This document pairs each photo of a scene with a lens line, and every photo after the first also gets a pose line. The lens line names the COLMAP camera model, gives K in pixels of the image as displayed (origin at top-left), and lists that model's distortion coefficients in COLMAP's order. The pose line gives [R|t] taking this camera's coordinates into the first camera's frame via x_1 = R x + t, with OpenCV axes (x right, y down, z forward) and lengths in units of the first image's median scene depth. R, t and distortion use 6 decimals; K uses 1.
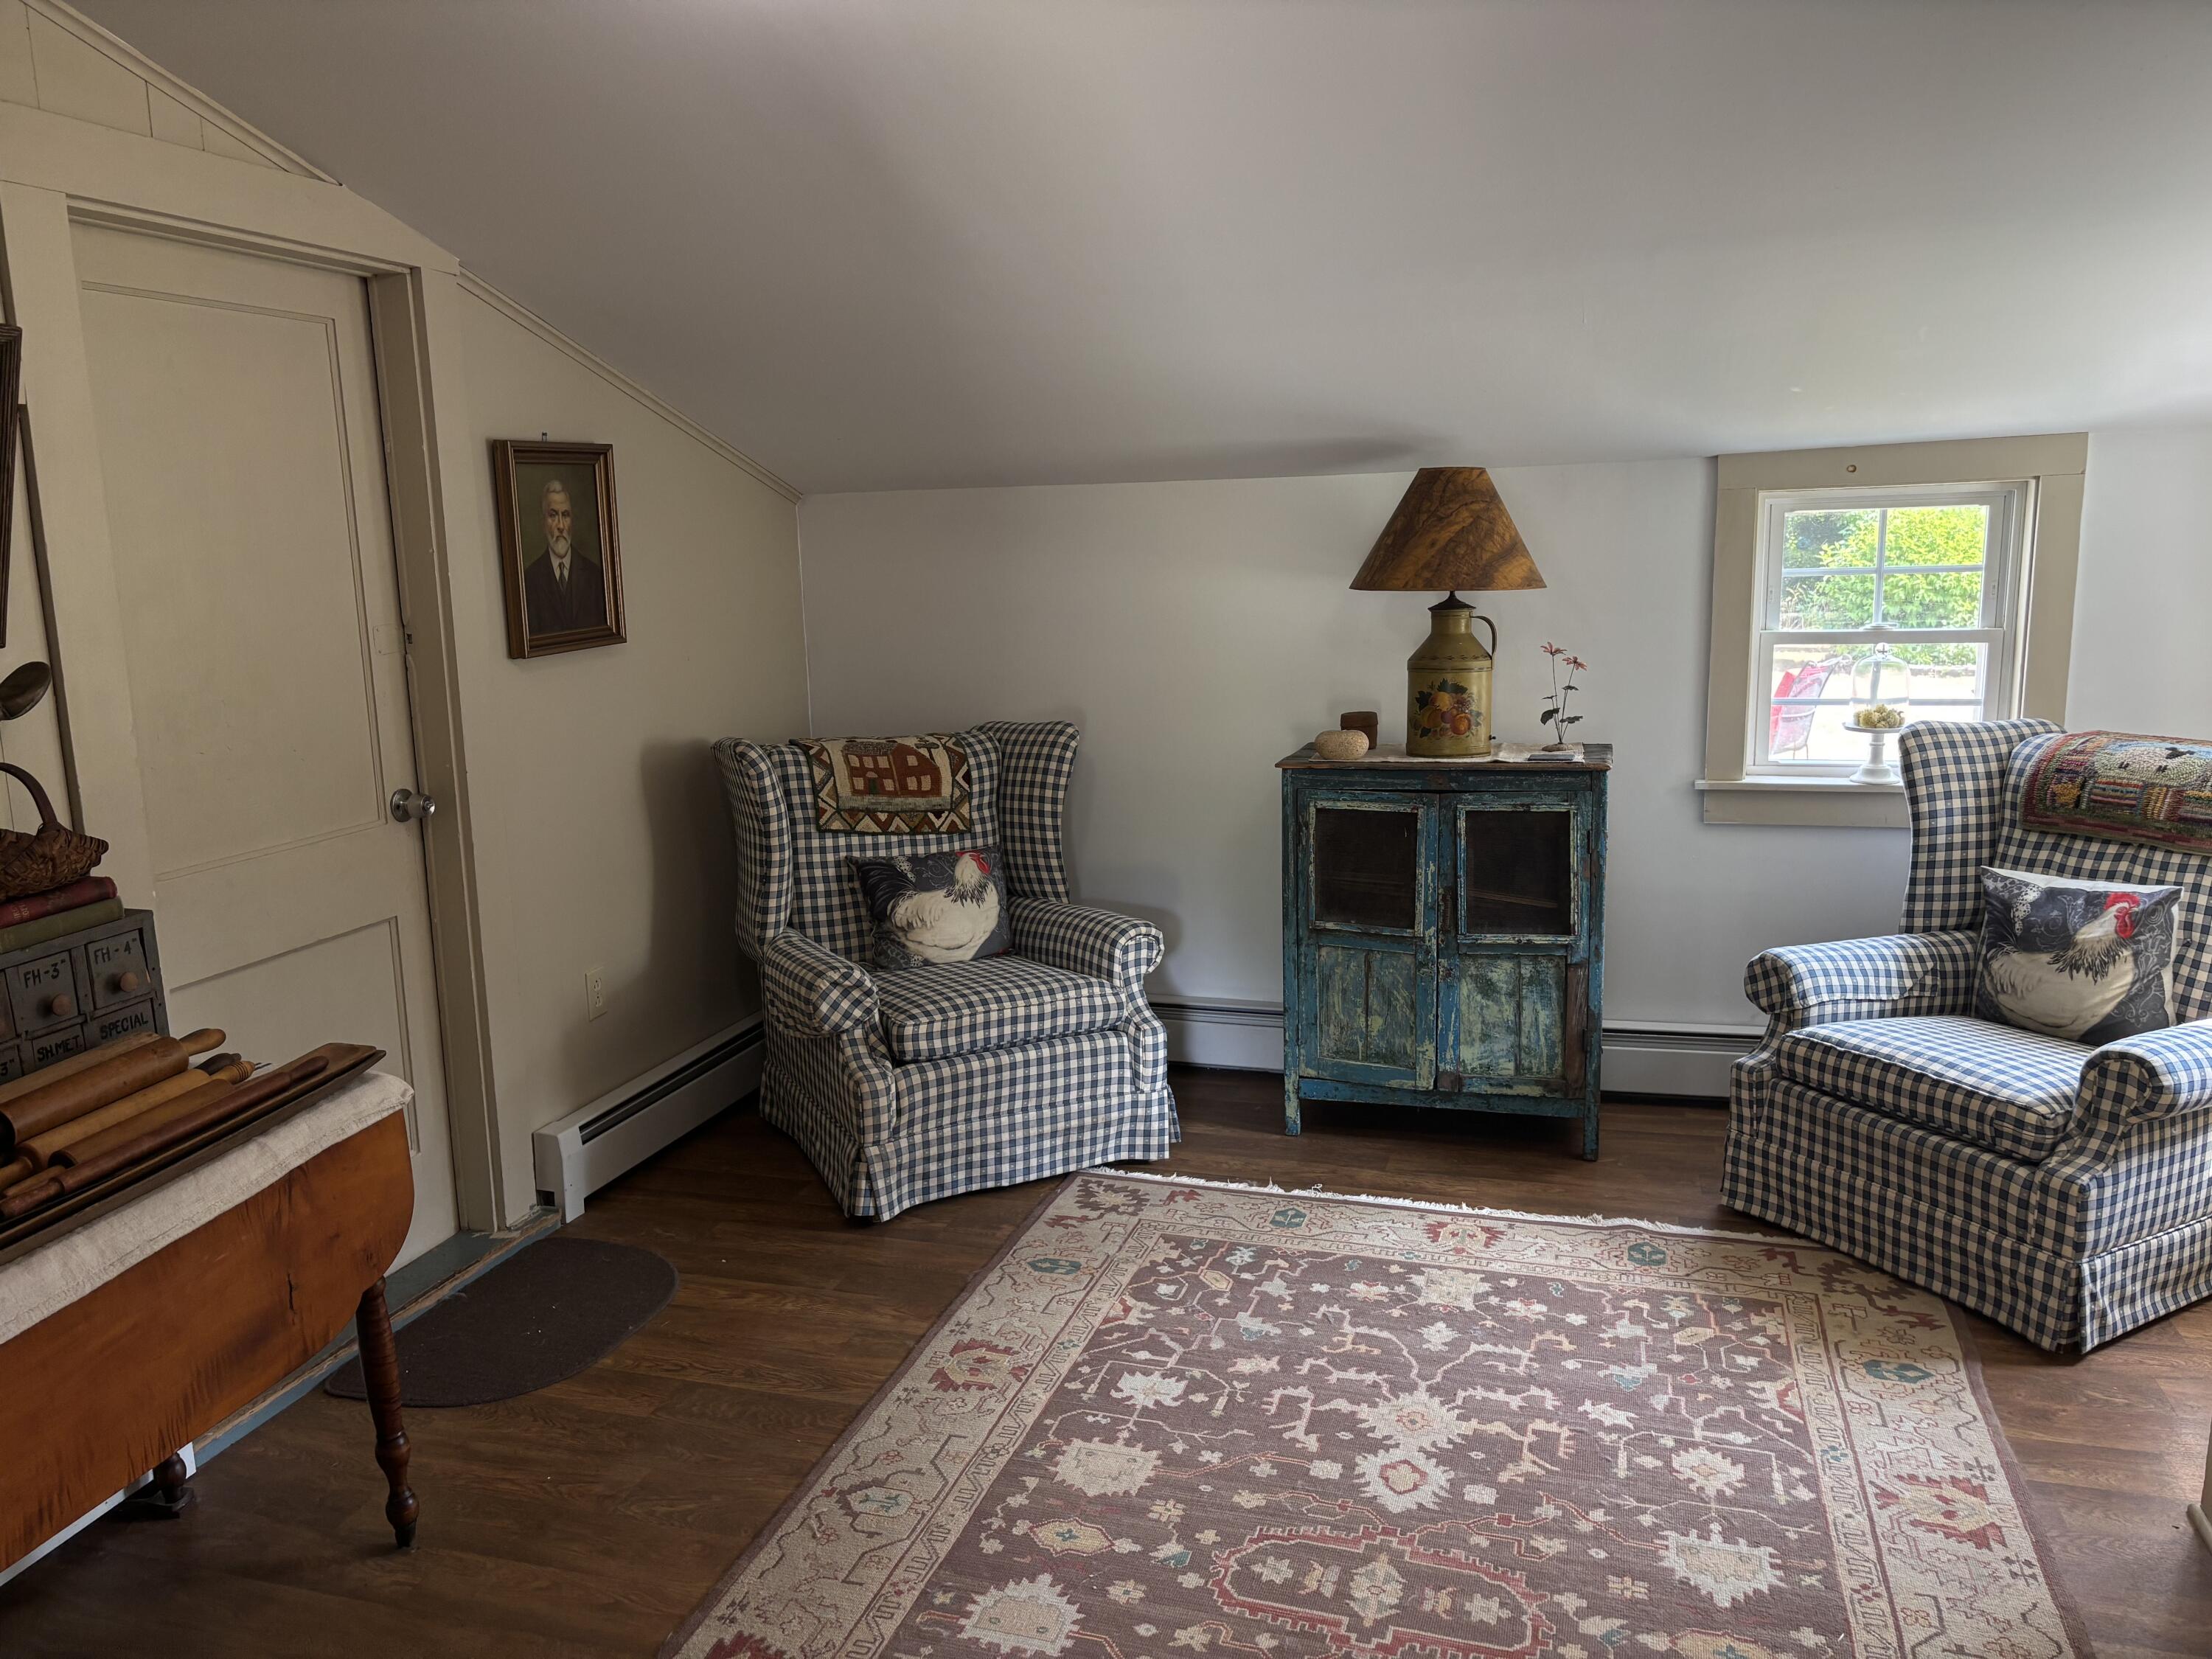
lens RADIAL K [[1663.5, 0, 1101.4], [0, 1663.5, 829.1], [0, 0, 1]] dist [0.012558, -0.017980]
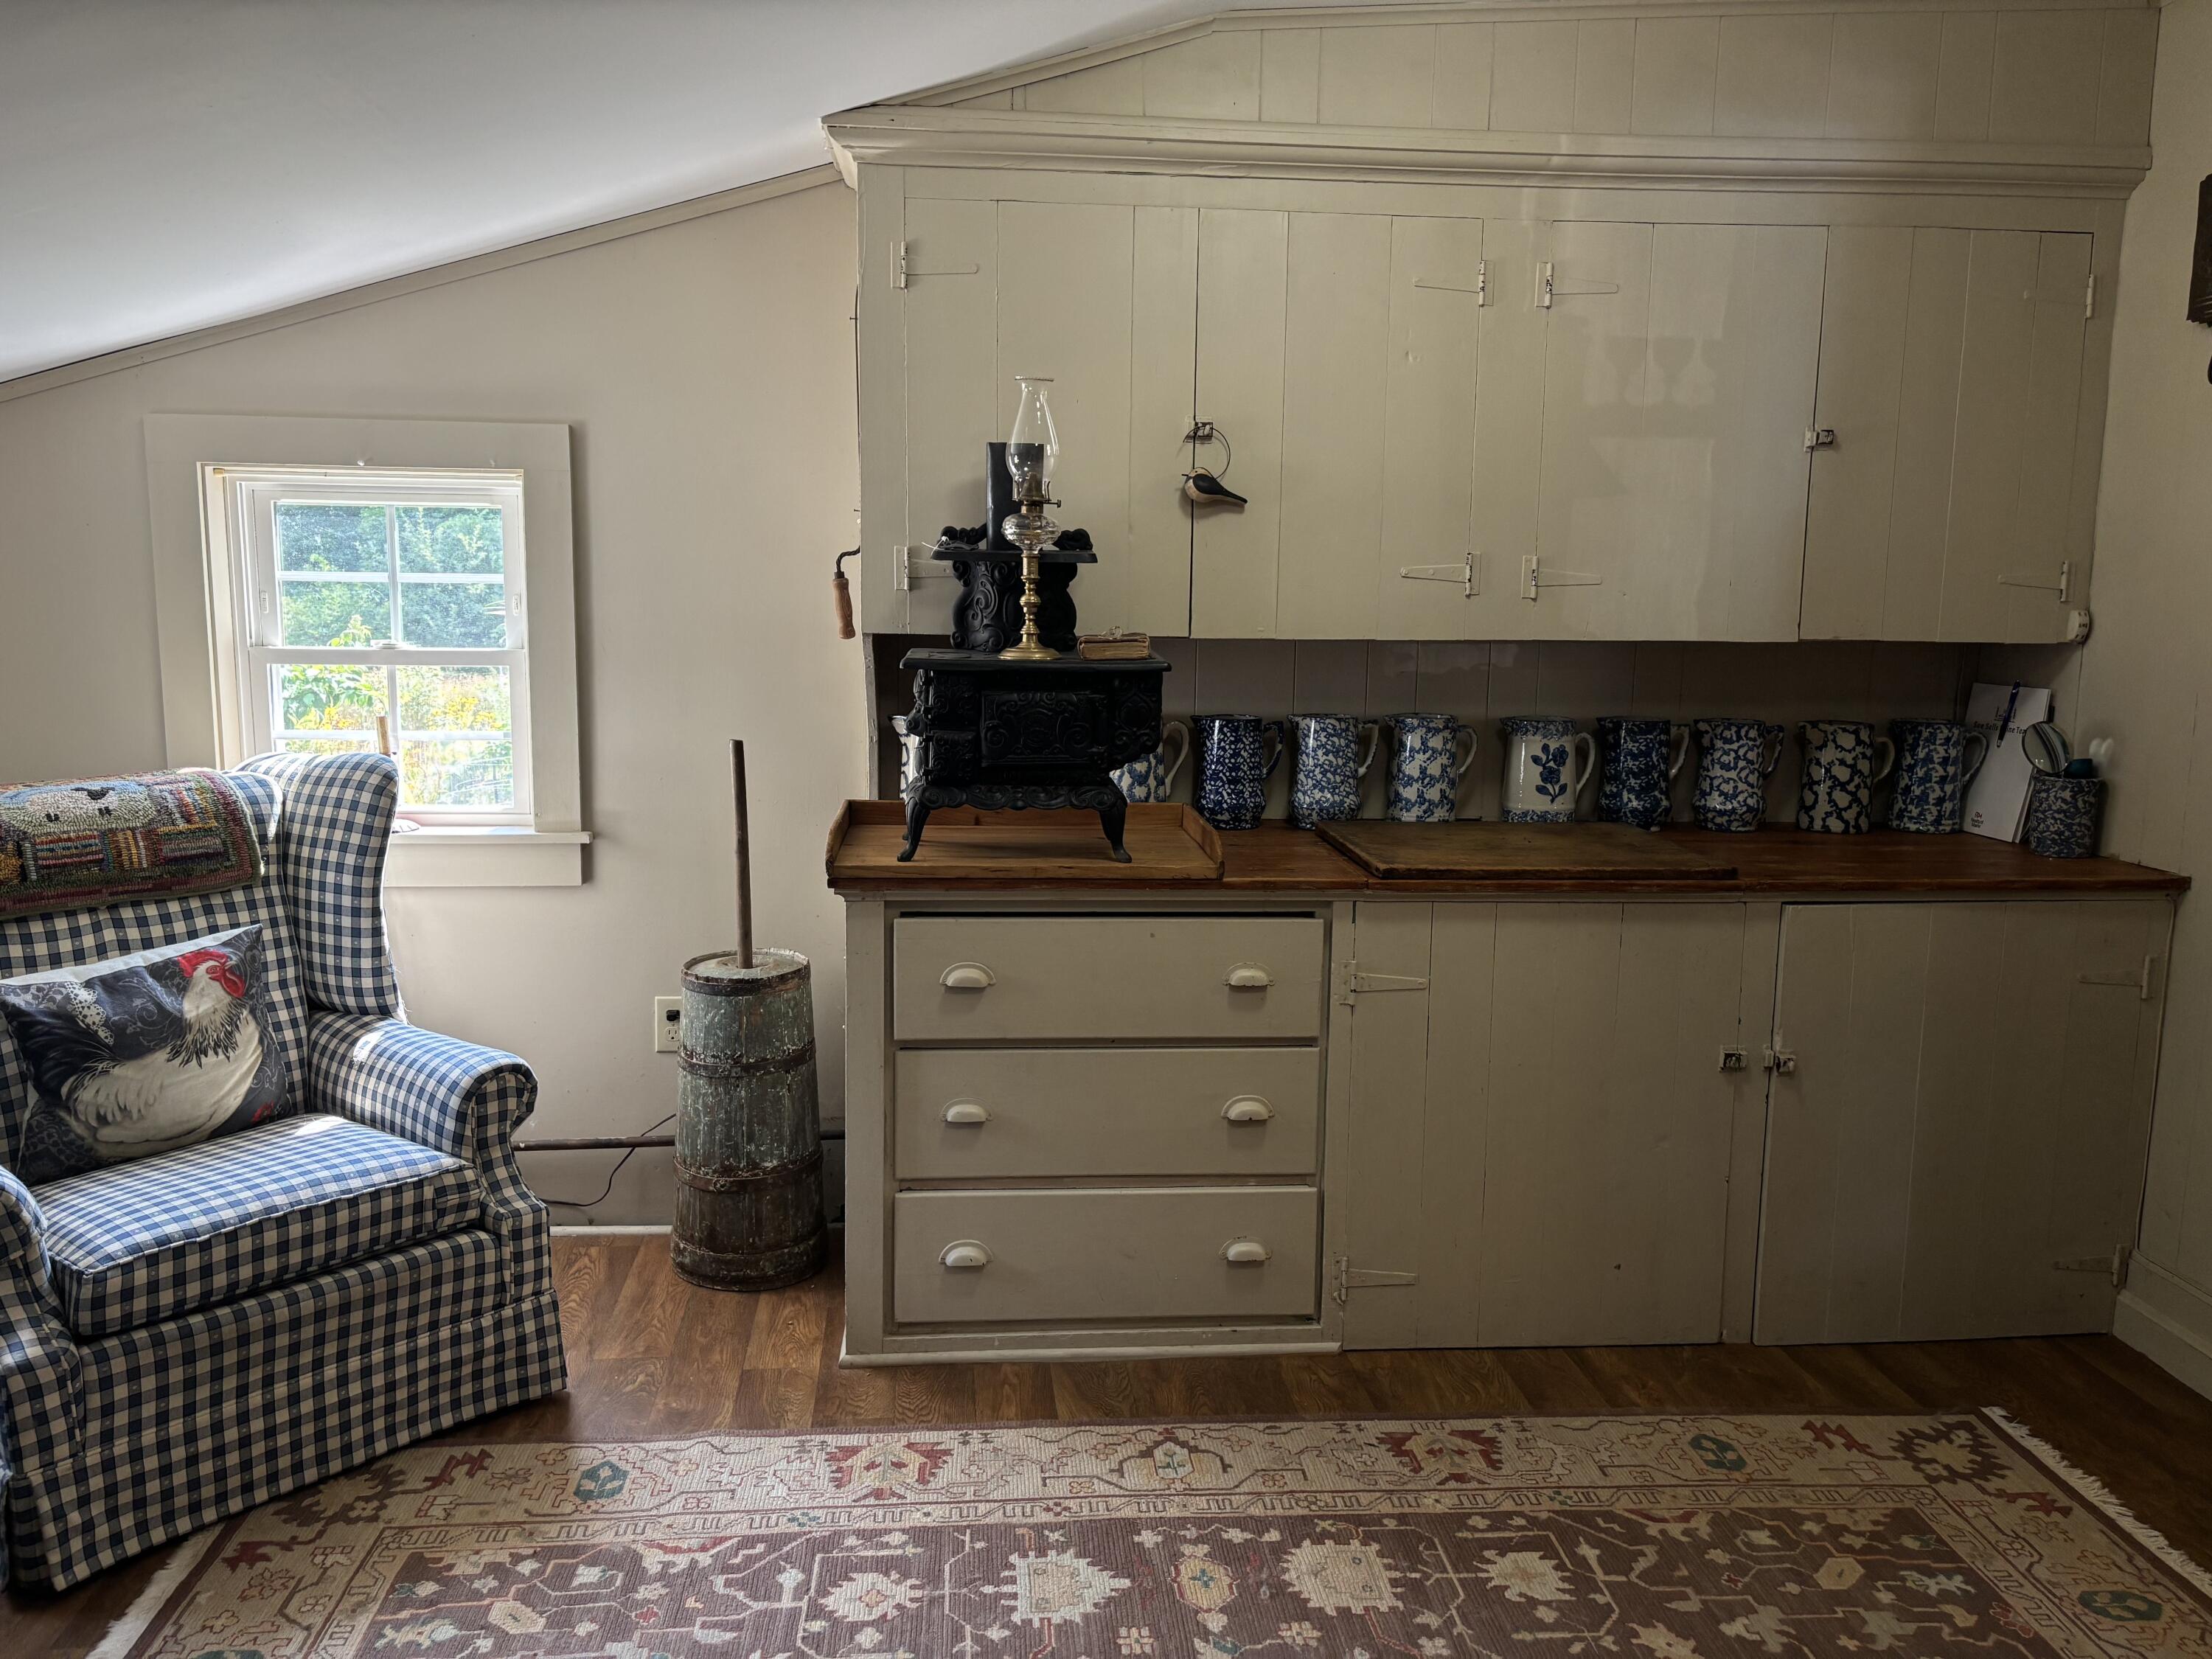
lens RADIAL K [[1663.5, 0, 1098.0], [0, 1663.5, 826.5], [0, 0, 1]] dist [0.012558, -0.017980]
pose [[-0.369568, -0.111483, 0.922492, -0.341104], [0.174466, 0.966795, 0.186732, -0.106335], [-0.912678, 0.229954, -0.337846, 0.905187]]
